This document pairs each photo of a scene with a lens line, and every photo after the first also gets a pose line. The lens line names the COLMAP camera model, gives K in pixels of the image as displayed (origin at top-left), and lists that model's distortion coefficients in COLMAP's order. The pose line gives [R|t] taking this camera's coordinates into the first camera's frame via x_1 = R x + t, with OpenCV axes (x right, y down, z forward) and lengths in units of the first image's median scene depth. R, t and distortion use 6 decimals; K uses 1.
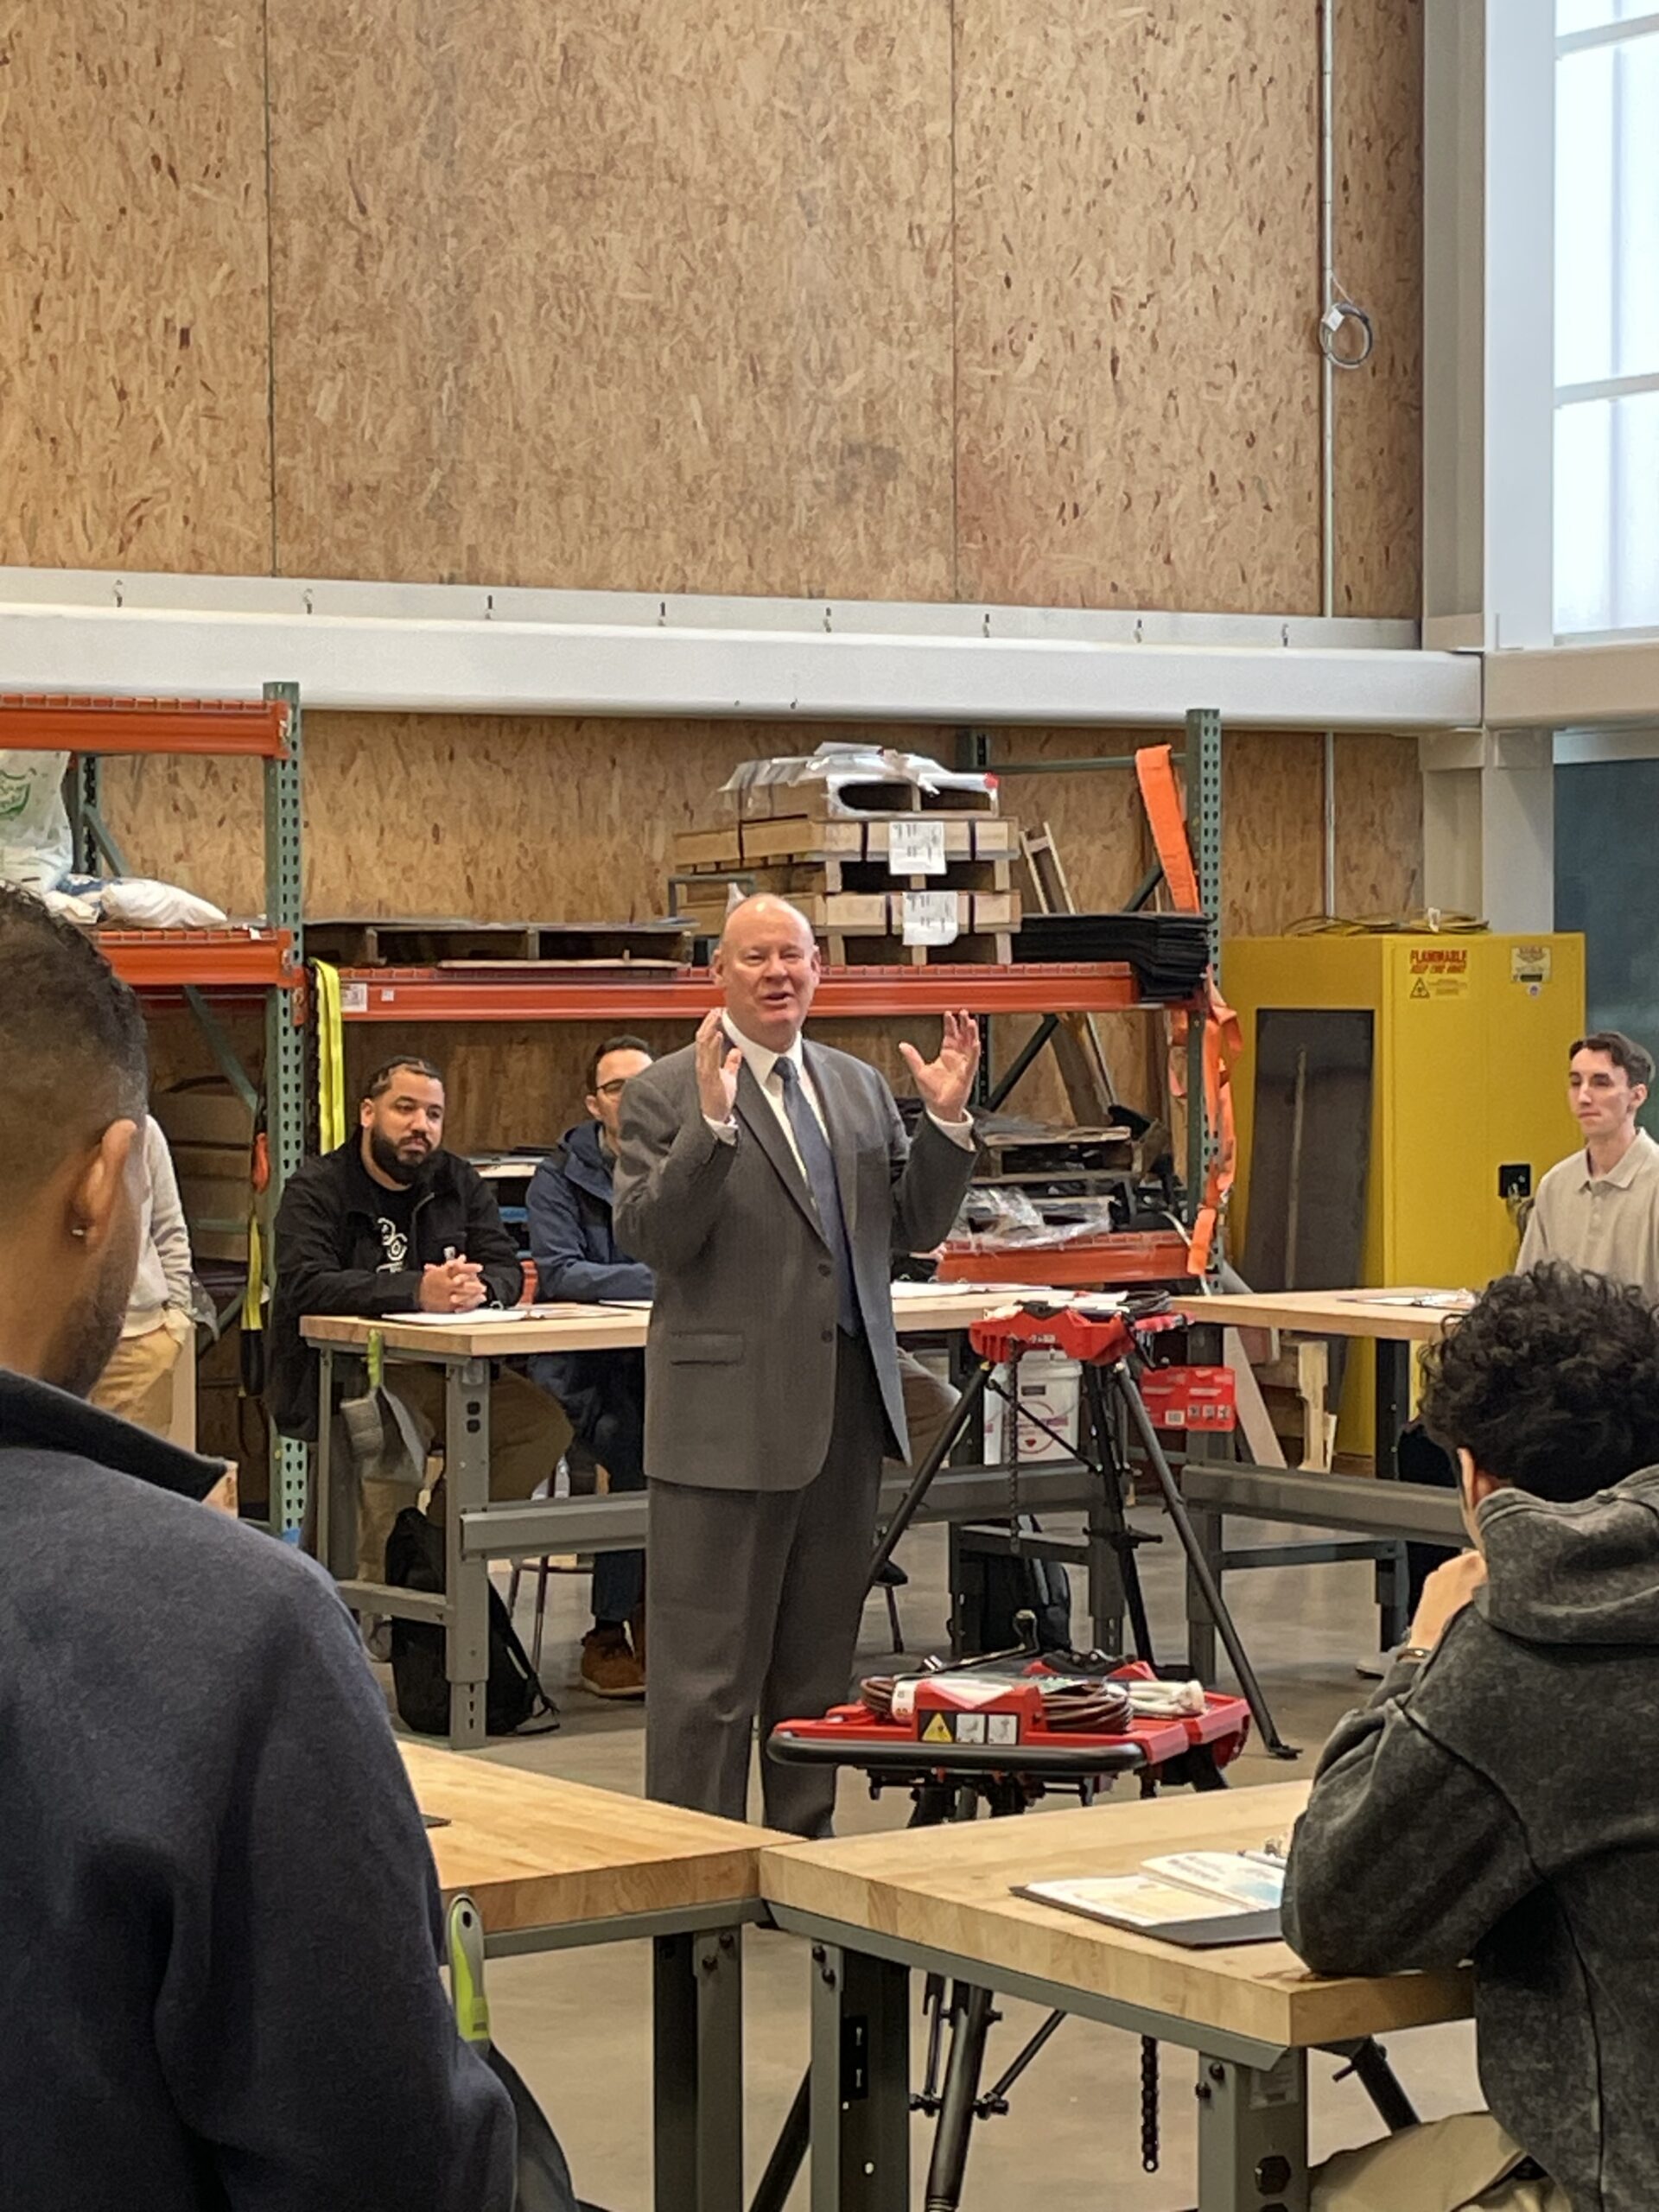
lens RADIAL K [[5138.1, 0, 884.9], [0, 5138.1, 1142.6], [0, 0, 1]] dist [0.179680, 0.000000]
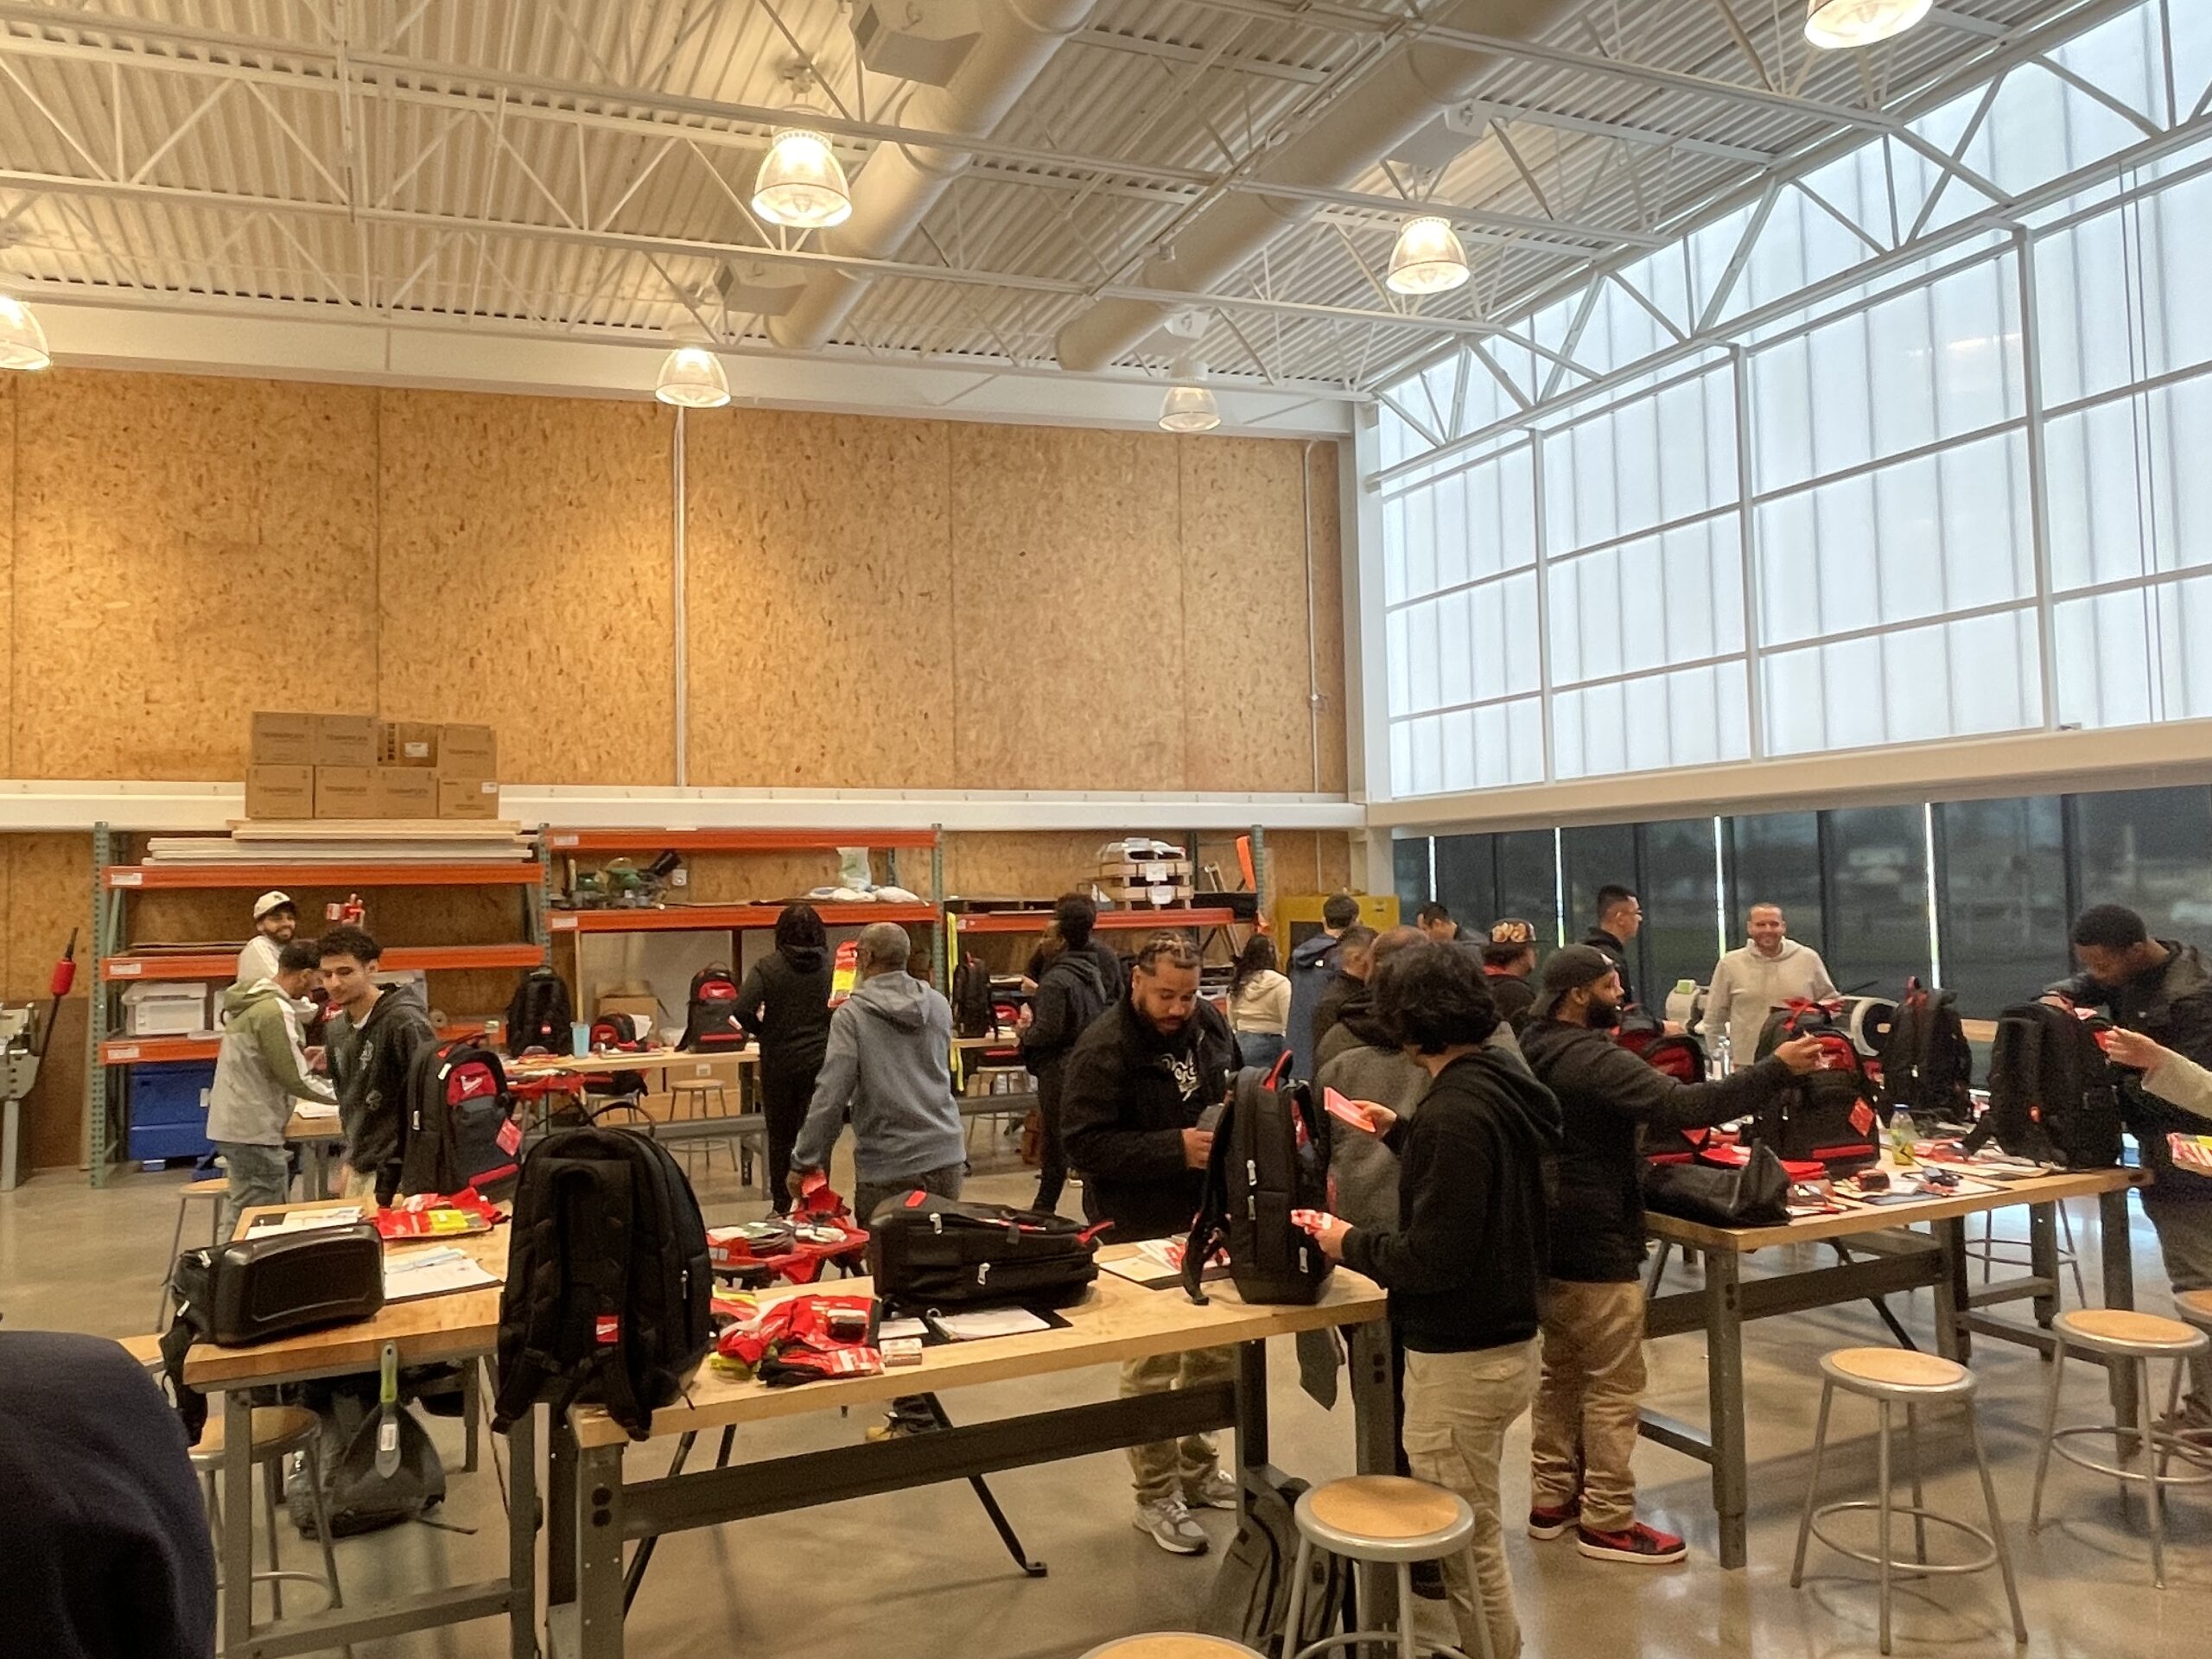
lens RADIAL K [[1534.8, 0, 1089.3], [0, 1534.8, 826.3], [0, 0, 1]] dist [0.004959, -0.000038]
pose [[0.987486, -0.019330, -0.156518, 0.107759], [0.006836, 0.996773, -0.079976, -0.011357], [0.157558, 0.077905, 0.984432, 0.090079]]
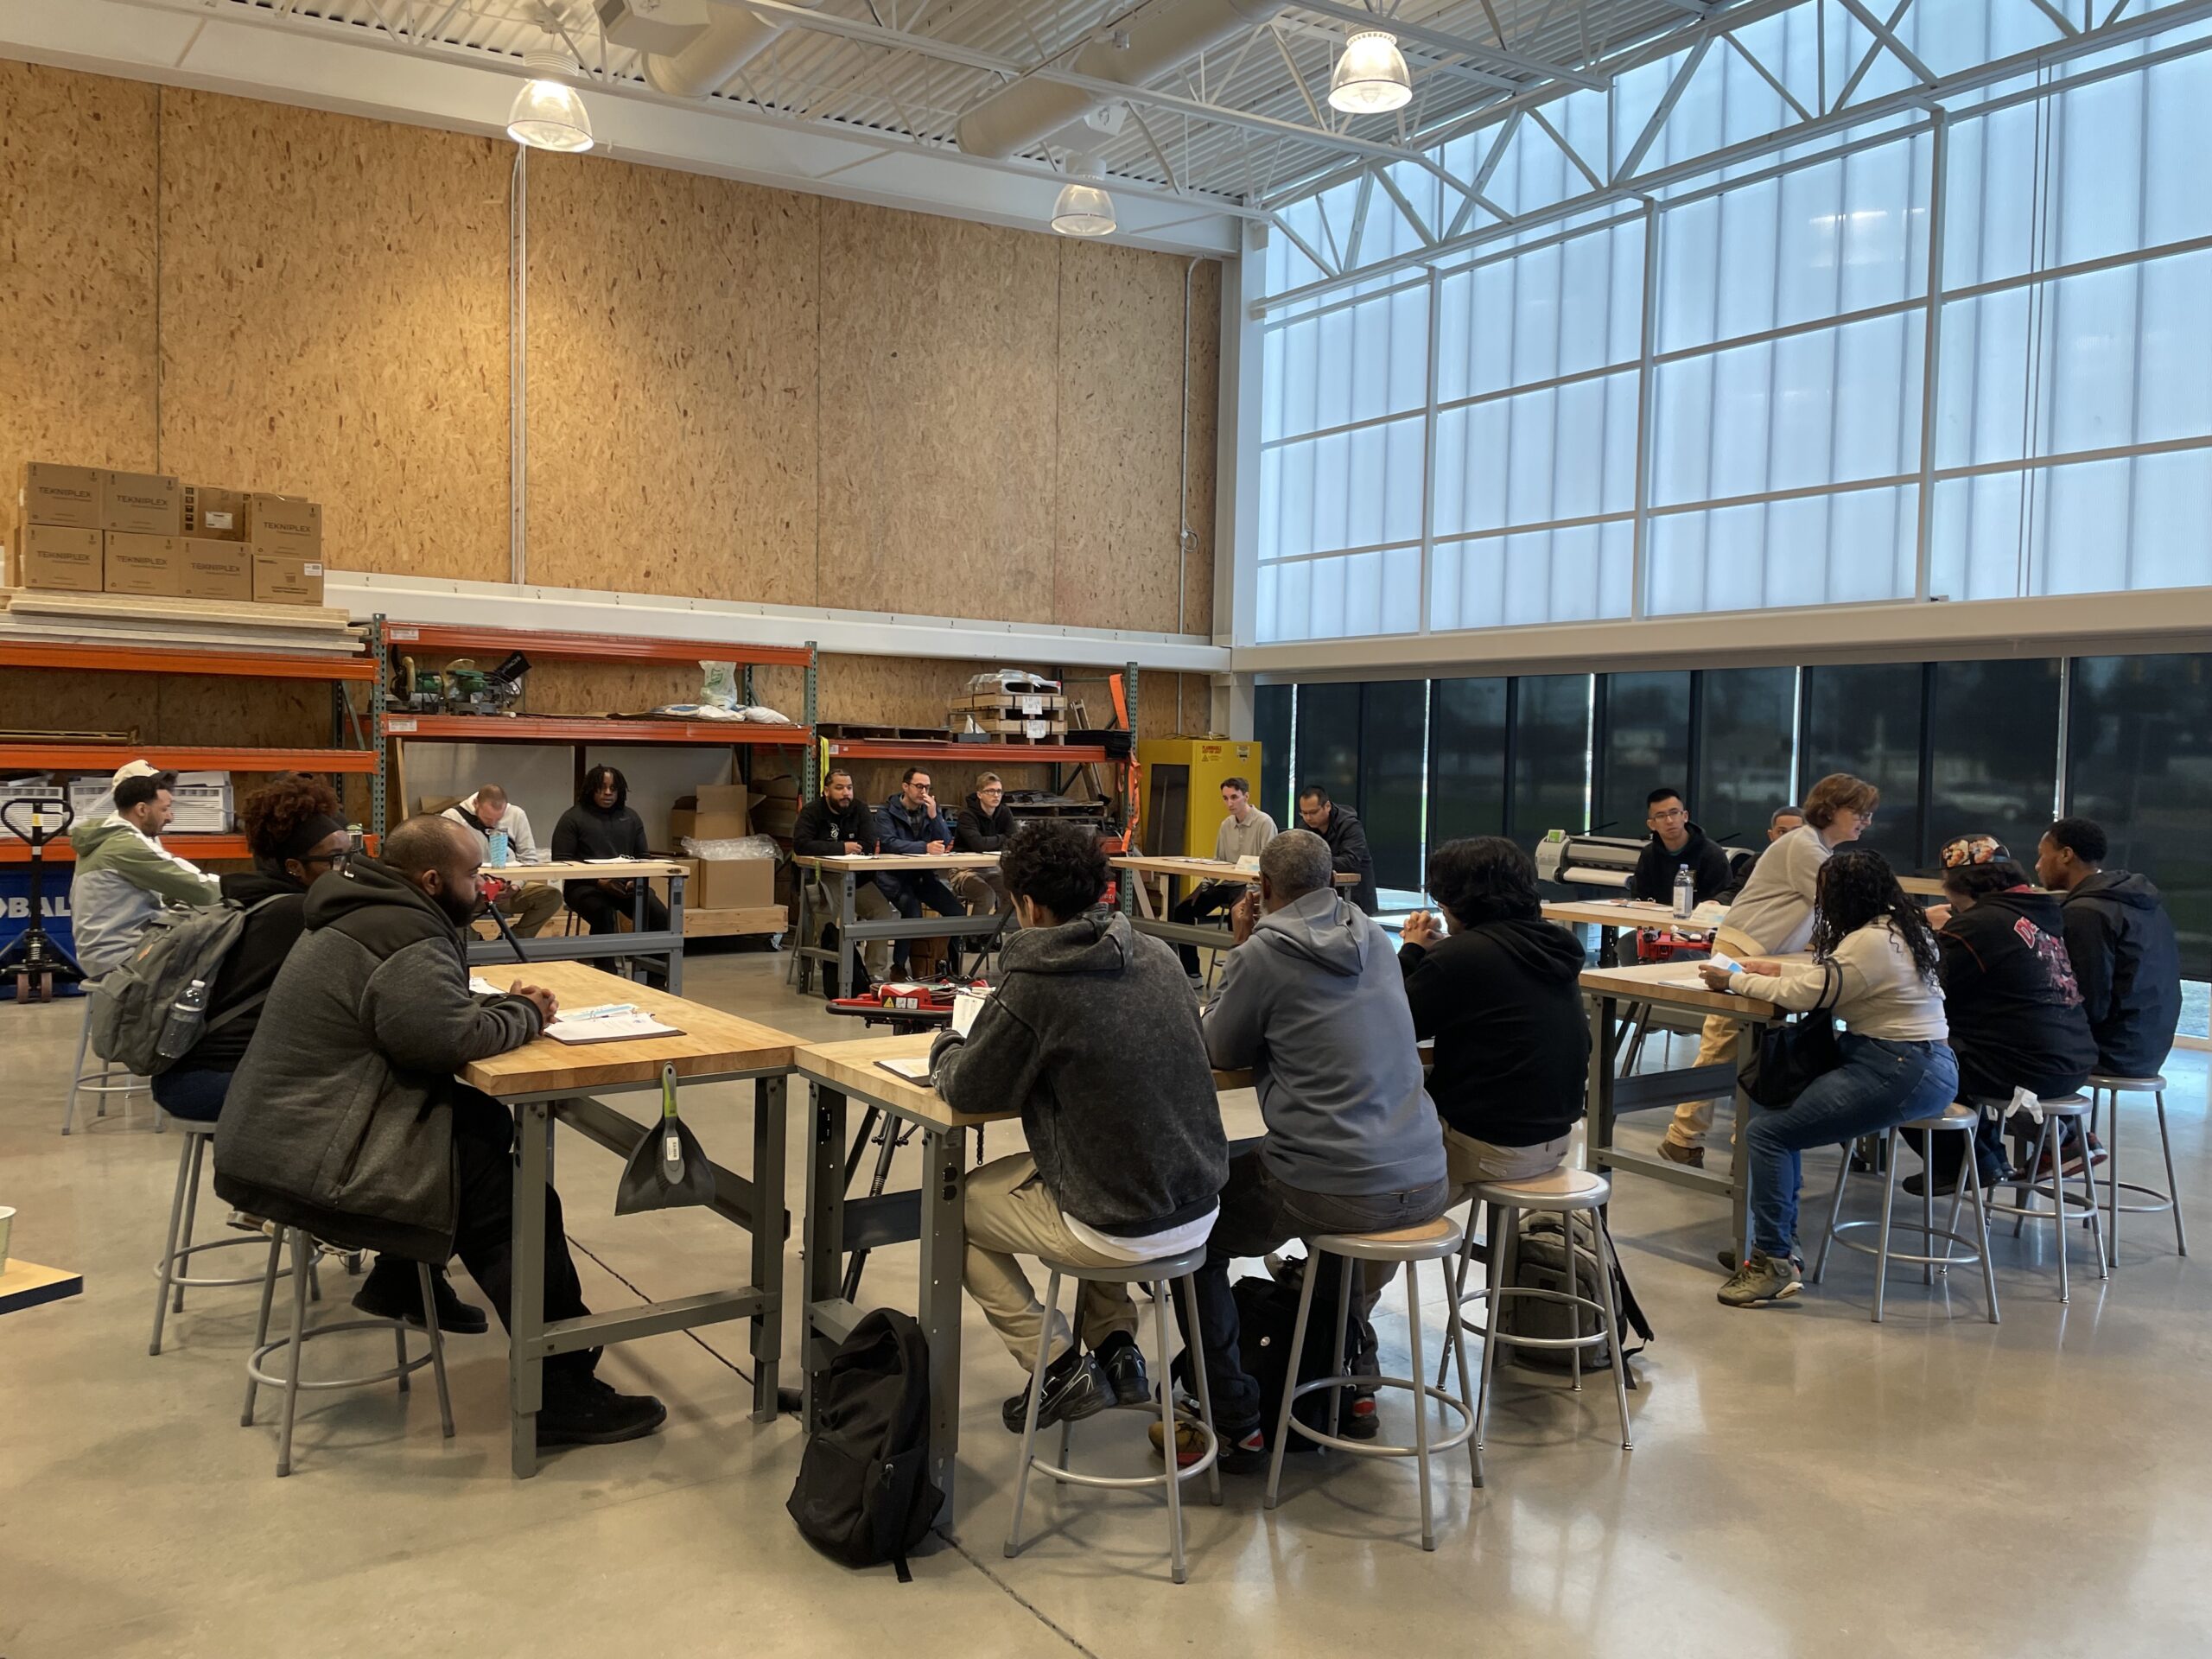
lens RADIAL K [[1660.0, 0, 1129.3], [0, 1660.0, 823.7], [0, 0, 1]] dist [0.095407, -0.105562]
pose [[0.999265, 0.026654, 0.027541, 0.036714], [-0.026815, 0.999625, 0.005479, 0.004000], [-0.027385, -0.006213, 0.999606, 0.041680]]
